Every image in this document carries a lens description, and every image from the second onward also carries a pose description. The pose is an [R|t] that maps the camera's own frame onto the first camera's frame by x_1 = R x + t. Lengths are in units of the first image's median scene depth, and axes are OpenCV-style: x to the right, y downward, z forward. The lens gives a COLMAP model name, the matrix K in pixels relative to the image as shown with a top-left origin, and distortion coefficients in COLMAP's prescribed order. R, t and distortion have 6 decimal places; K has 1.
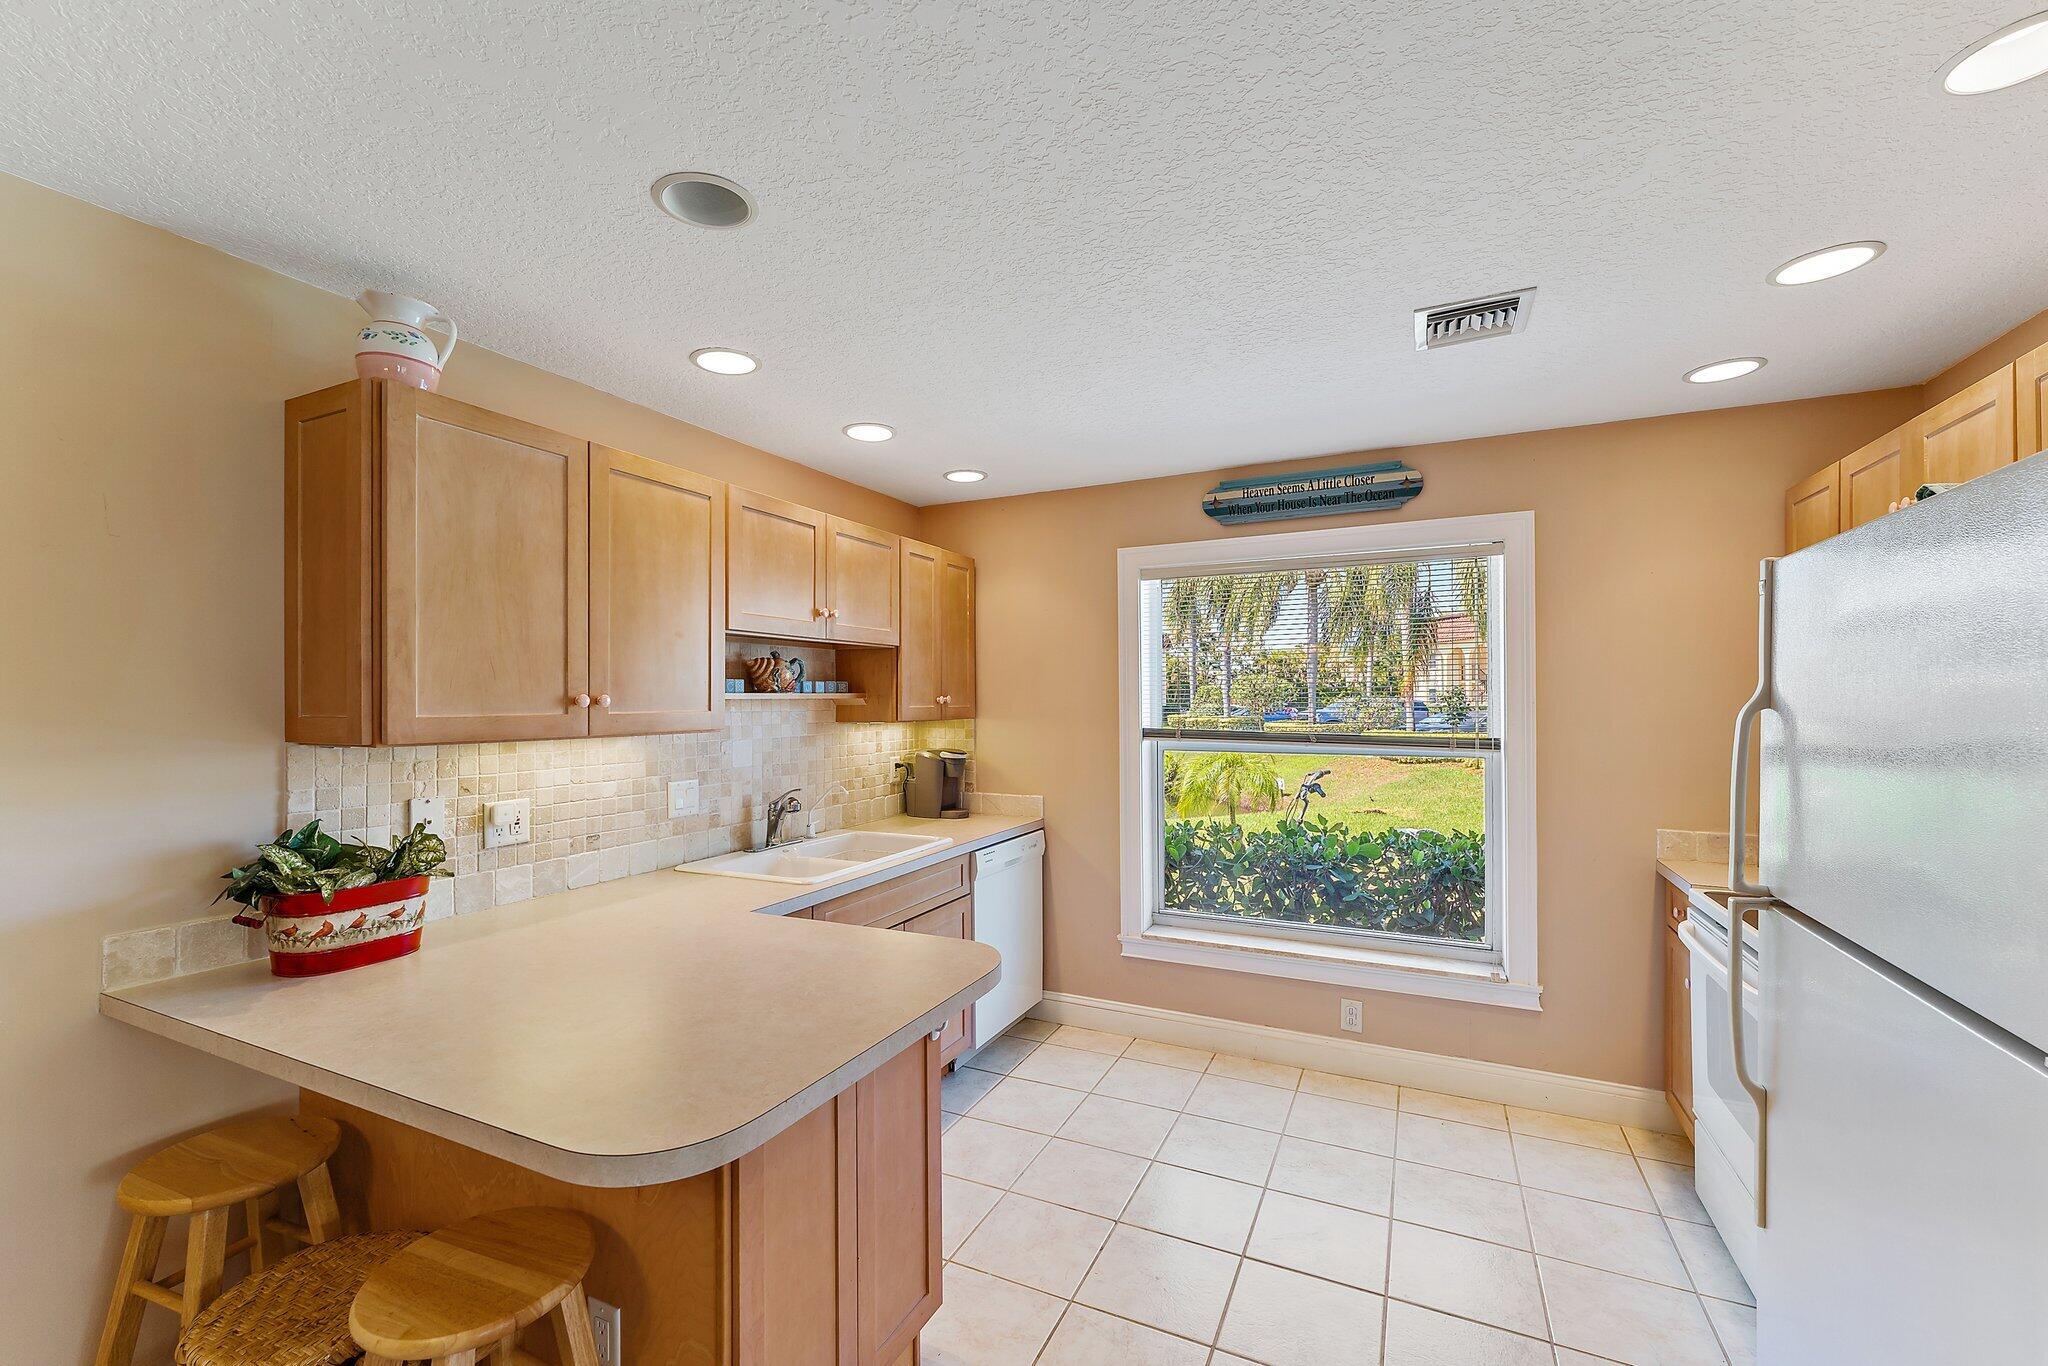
lens RADIAL K [[817.3, 0, 1044.2], [0, 817.3, 696.7], [0, 0, 1]] dist [-0.007557, -0.000101]
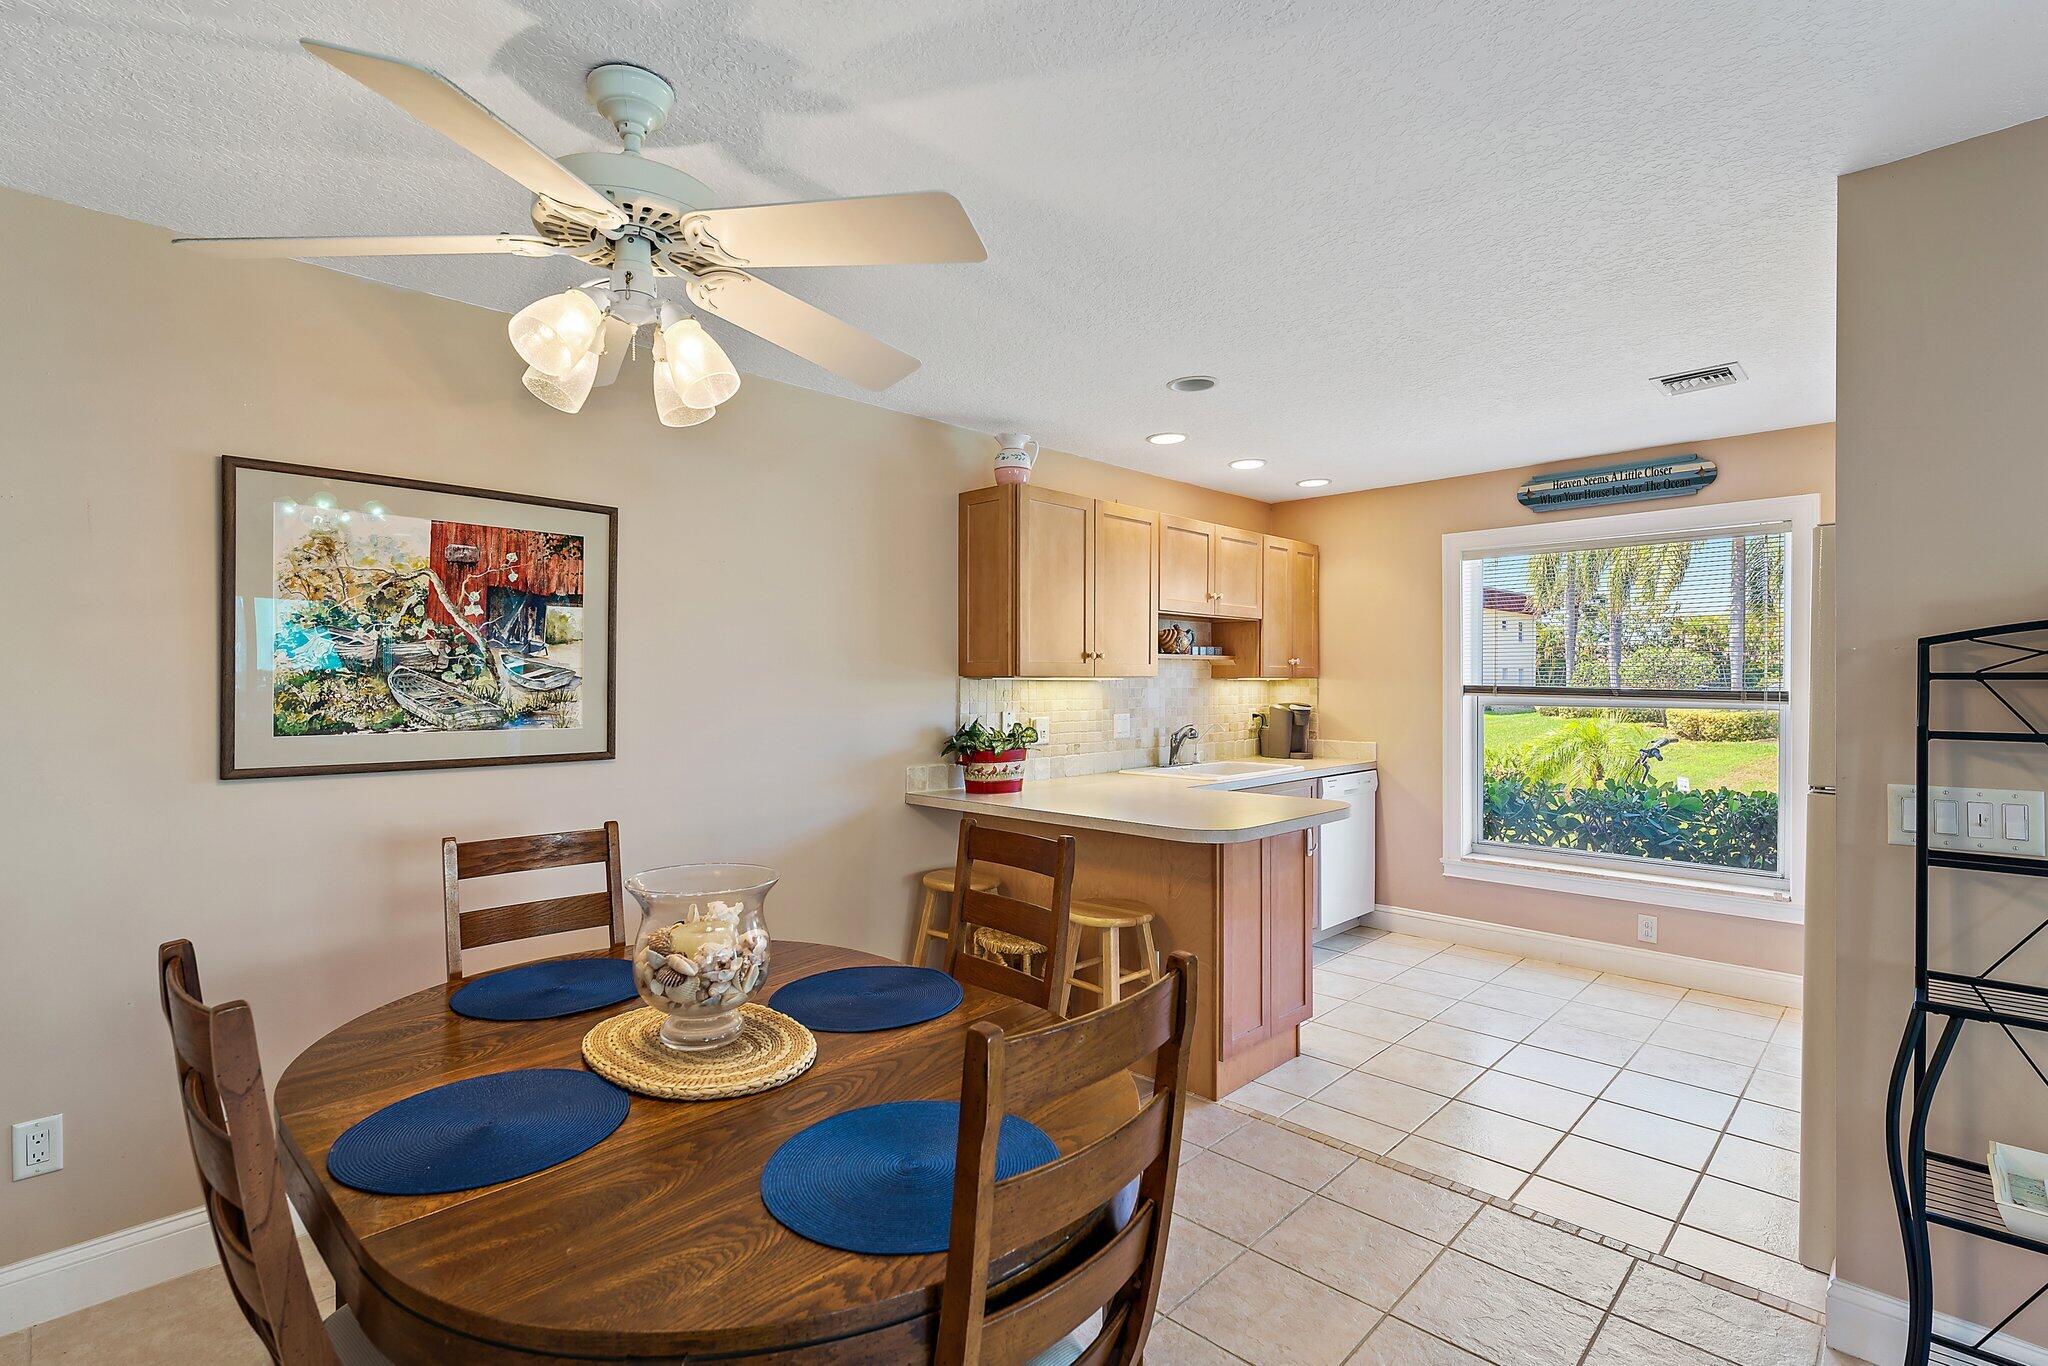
lens RADIAL K [[1006.7, 0, 1085.2], [0, 1006.7, 696.2], [0, 0, 1]] dist [-0.016283, -0.000013]
pose [[0.960879, 0.005498, -0.276913, -0.004102], [-0.000755, 0.999851, 0.017234, 0.033300], [0.276967, -0.016351, 0.960740, -0.622131]]
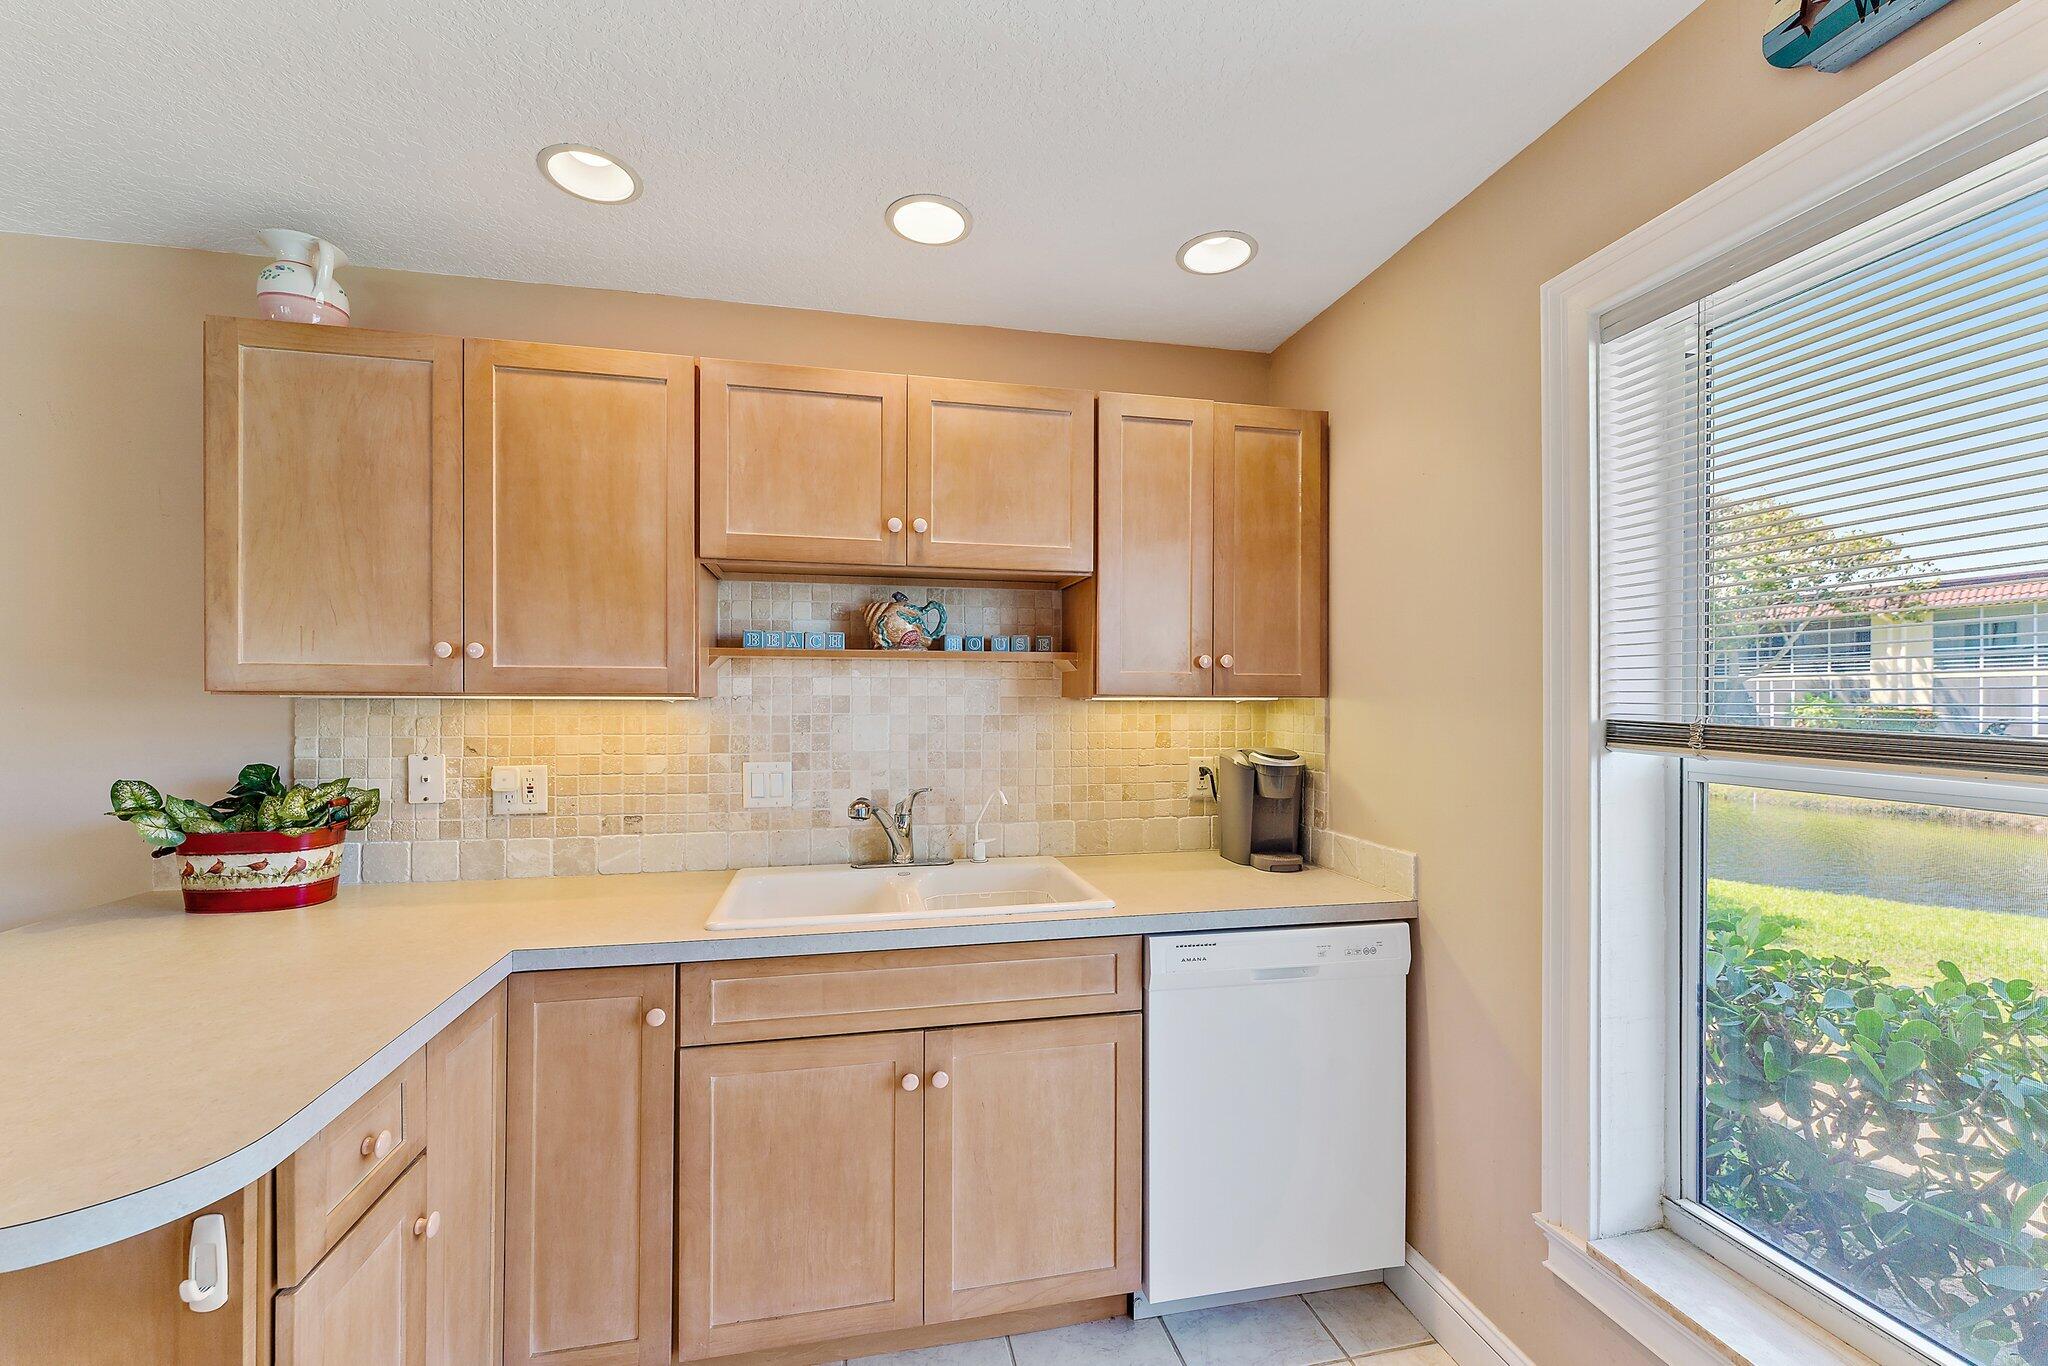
lens RADIAL K [[832.9, 0, 1102.4], [0, 832.9, 702.5], [0, 0, 1]] dist [0.001767, 0.000188]
pose [[0.607891, 0.007928, -0.793981, 0.325507], [-0.003352, 0.999967, 0.007418, 0.031314], [0.794013, -0.001848, 0.607897, 0.632782]]
